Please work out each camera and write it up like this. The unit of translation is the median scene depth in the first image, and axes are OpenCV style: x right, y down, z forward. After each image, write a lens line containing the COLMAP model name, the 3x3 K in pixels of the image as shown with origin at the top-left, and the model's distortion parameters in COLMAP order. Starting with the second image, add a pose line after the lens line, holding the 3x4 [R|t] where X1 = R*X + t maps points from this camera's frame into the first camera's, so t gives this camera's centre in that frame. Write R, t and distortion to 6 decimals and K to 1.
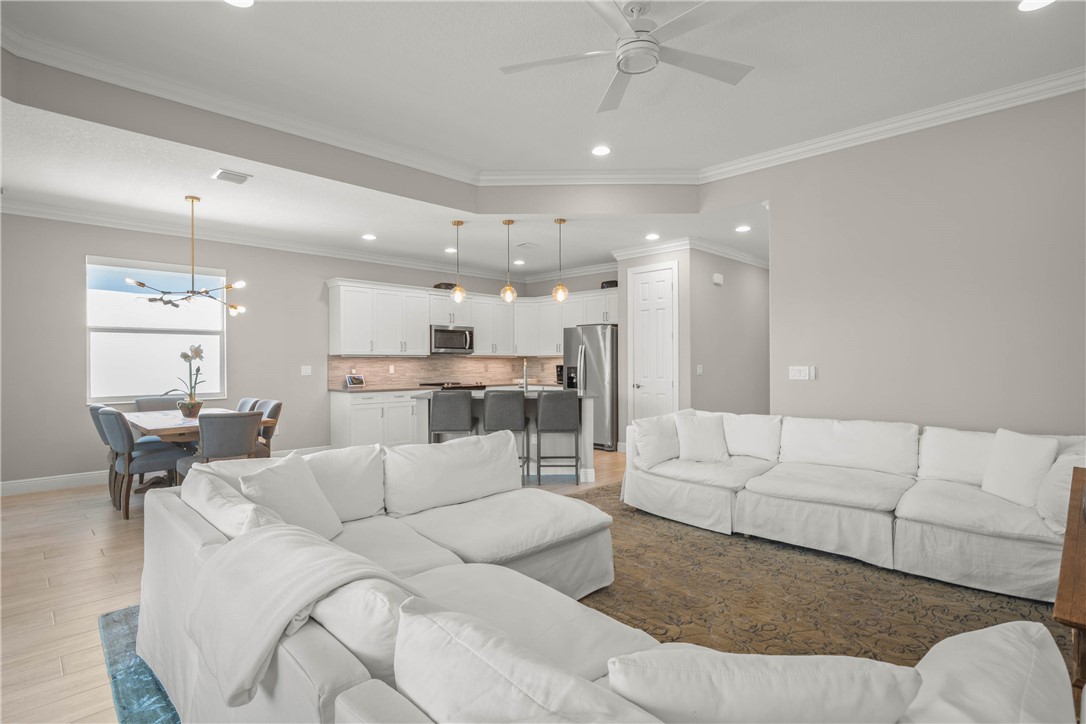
lens RADIAL K [[561.3, 0, 547.0], [0, 561.3, 360.9], [0, 0, 1]] dist [-0.000370, 0.001480]
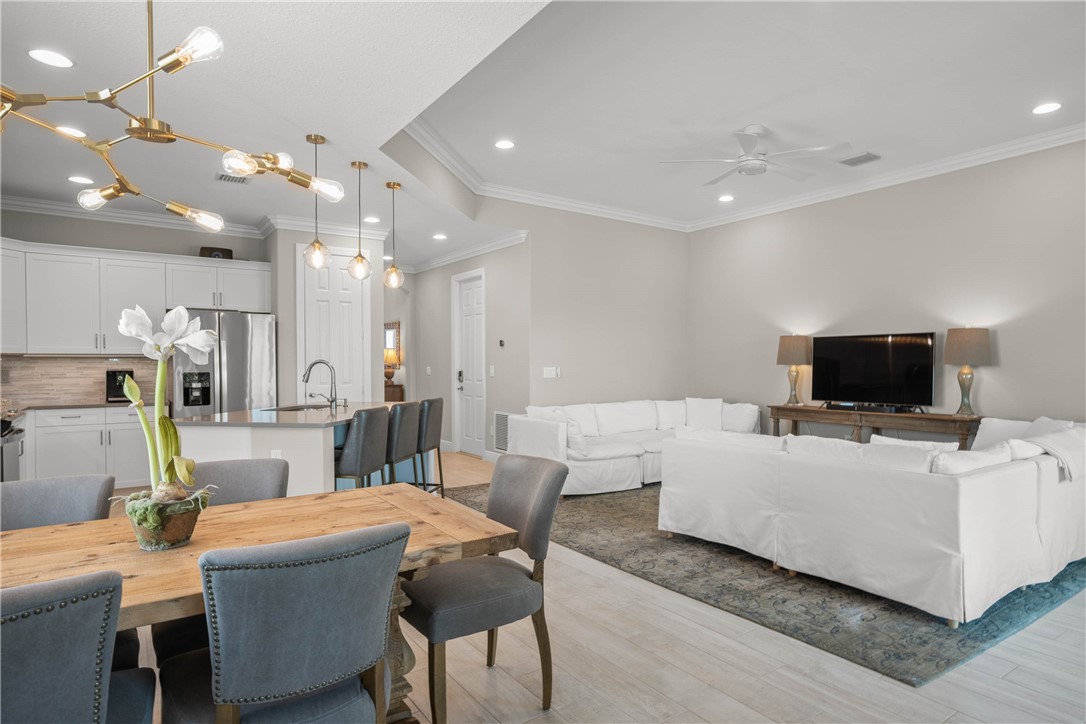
lens RADIAL K [[622.2, 0, 565.8], [0, 622.2, 369.4], [0, 0, 1]] dist [-0.001958, 0.002250]
pose [[0.159298, -0.007843, 0.987199, -0.604405], [0.001843, 0.999969, 0.007647, 0.002478], [-0.987229, 0.000602, 0.159307, 0.470762]]
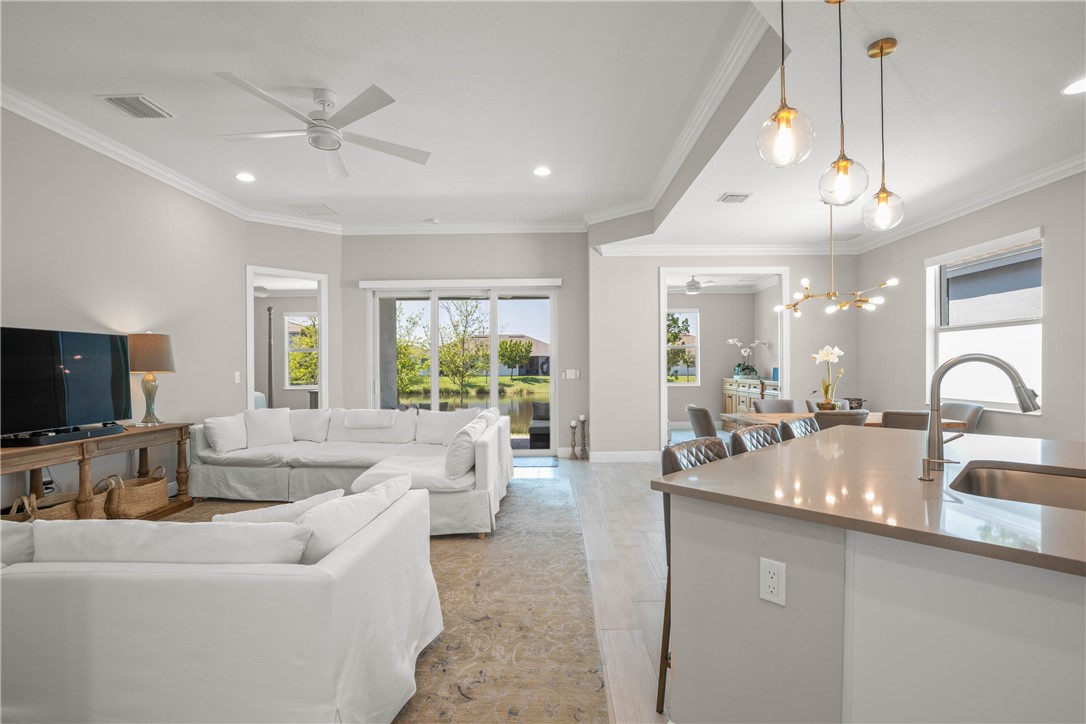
lens RADIAL K [[510.9, 0, 554.6], [0, 510.9, 368.4], [0, 0, 1]] dist [-0.018841, 0.003414]
pose [[-0.721422, 0.010501, -0.692416, 0.230811], [0.009861, 0.999939, 0.004891, 0.000769], [0.692425, -0.003300, -0.721482, 0.848604]]
